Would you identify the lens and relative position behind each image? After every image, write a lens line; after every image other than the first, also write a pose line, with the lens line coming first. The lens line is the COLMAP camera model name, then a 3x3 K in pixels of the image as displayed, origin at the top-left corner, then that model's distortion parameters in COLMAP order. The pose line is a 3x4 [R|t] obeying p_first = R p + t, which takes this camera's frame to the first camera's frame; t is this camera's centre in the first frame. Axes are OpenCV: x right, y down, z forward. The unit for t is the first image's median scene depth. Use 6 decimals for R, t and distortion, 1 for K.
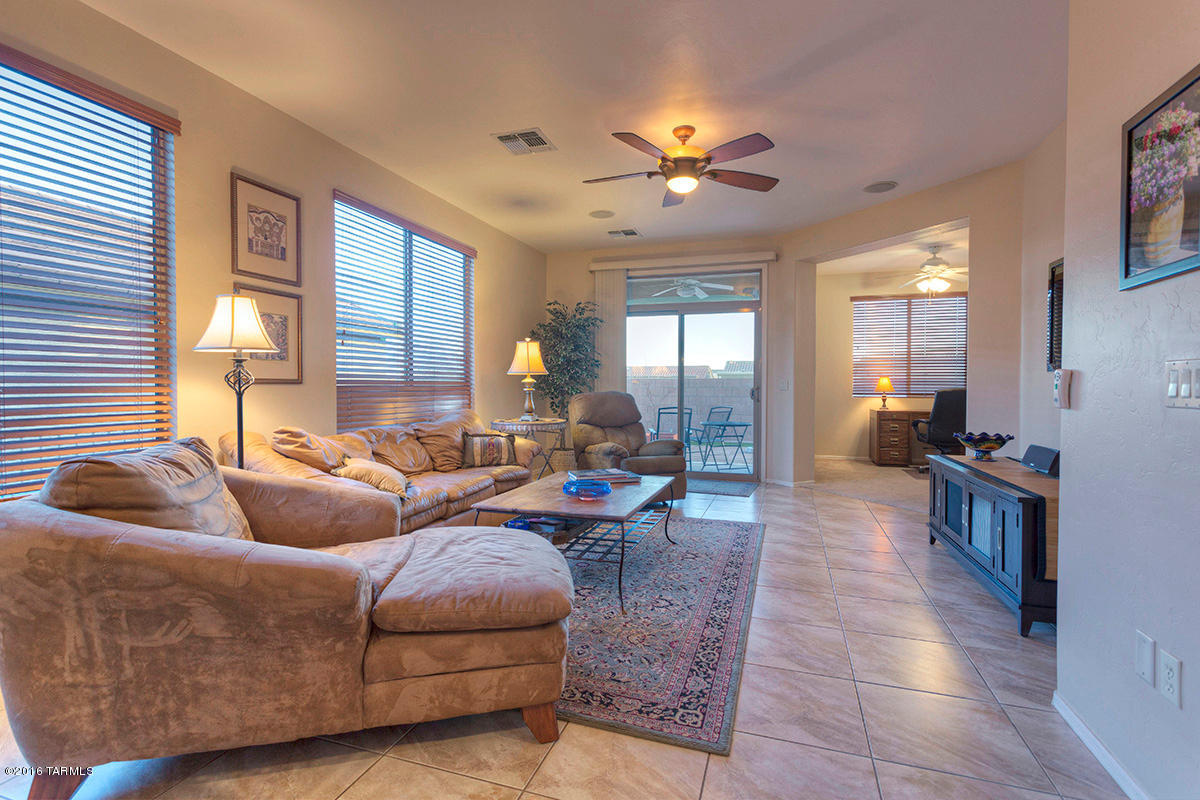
lens RADIAL K [[564.6, 0, 598.8], [0, 564.6, 395.5], [0, 0, 1]] dist [0.002229, 0.001418]
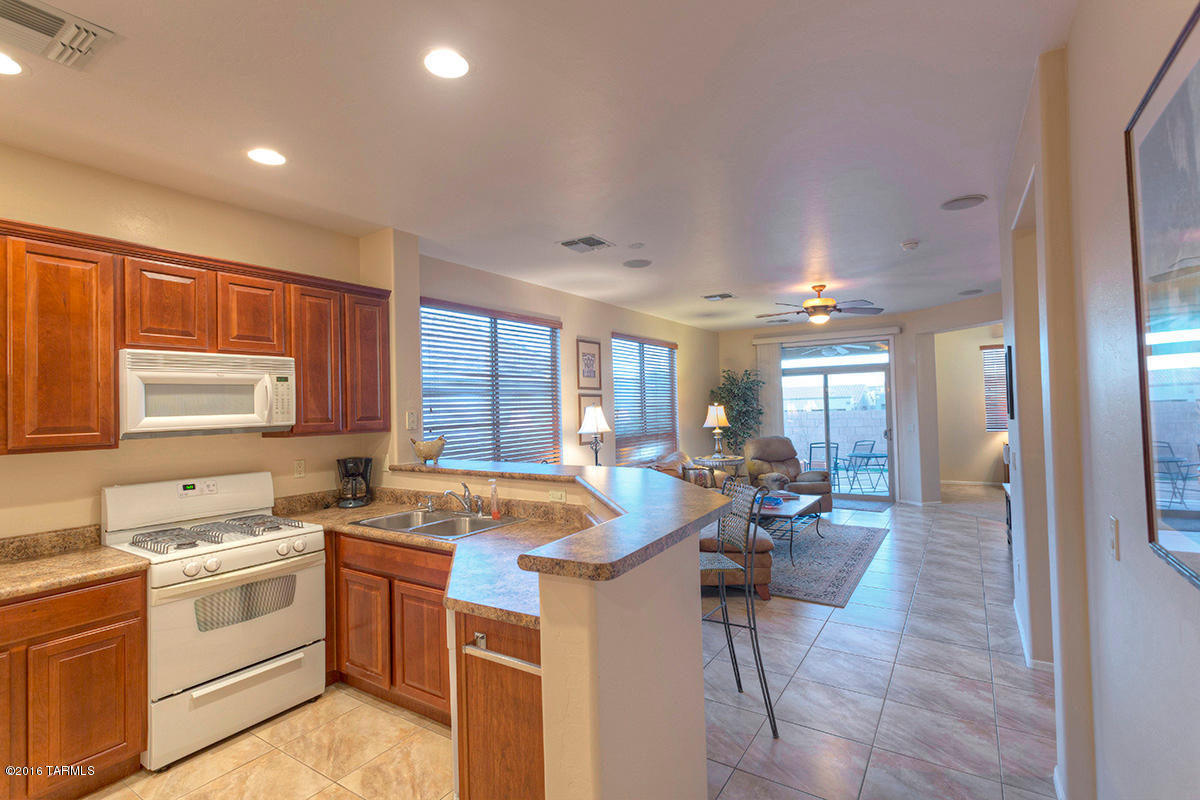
lens RADIAL K [[564.6, 0, 598.8], [0, 564.6, 395.5], [0, 0, 1]] dist [0.002229, 0.001418]
pose [[0.967714, -0.033328, -0.249839, -0.051055], [0.023859, 0.998881, -0.040833, -0.067978], [0.250920, 0.033554, 0.967426, -0.543204]]
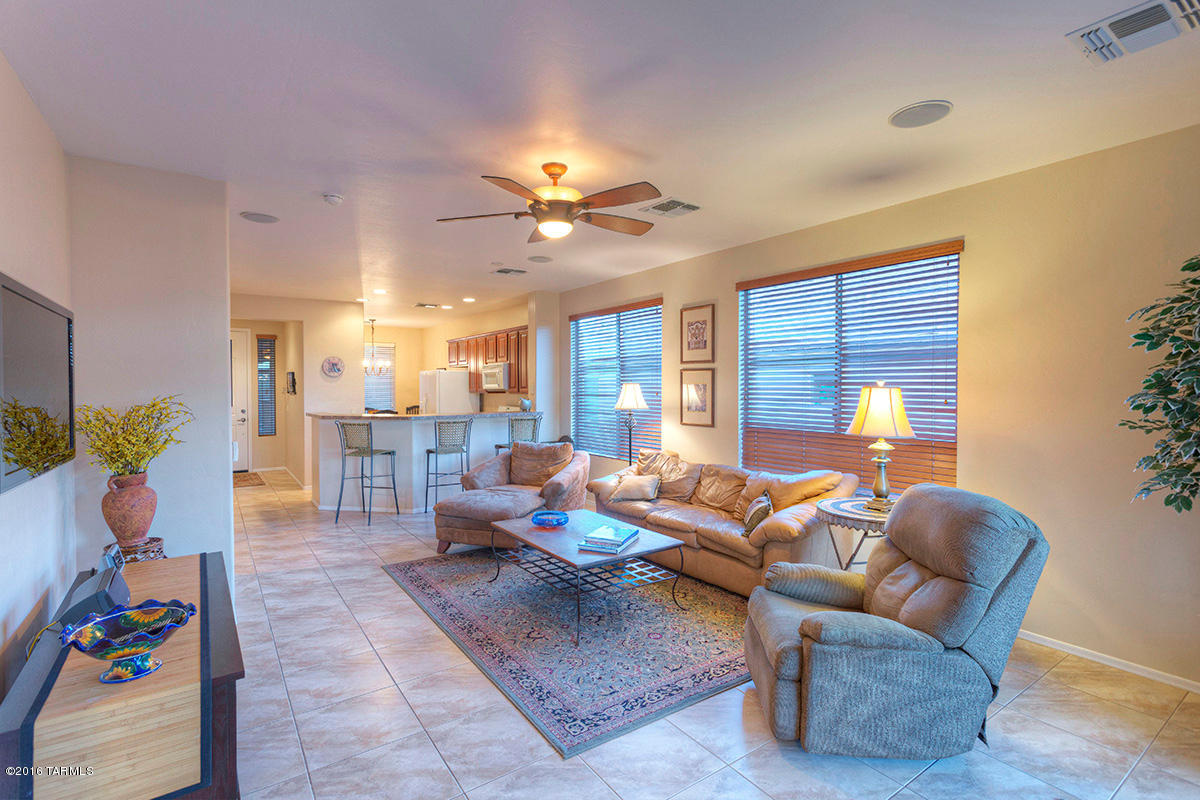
lens RADIAL K [[561.2, 0, 600.0], [0, 561.2, 400.0], [0, 0, 1]] dist [0.000633, 0.000375]
pose [[-0.595486, 0.022109, -0.803062, 0.582834], [-0.012775, 0.999234, 0.036983, -0.099763], [0.803264, 0.032282, -0.594747, 1.132523]]
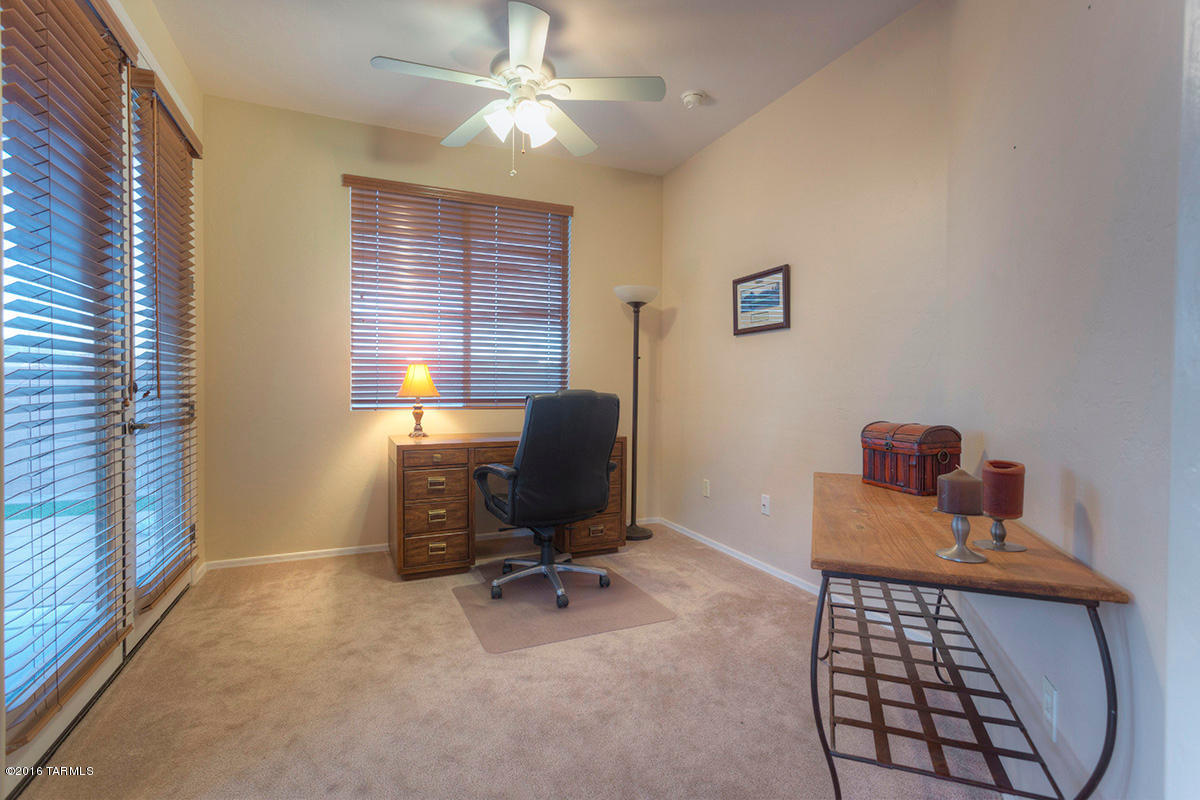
lens RADIAL K [[564.6, 0, 598.8], [0, 564.6, 395.5], [0, 0, 1]] dist [0.002229, 0.001418]
pose [[0.744619, -0.008515, 0.667435, 0.487438], [0.006190, 0.999964, 0.005851, -0.015423], [-0.667460, -0.000225, 0.744645, 0.889992]]
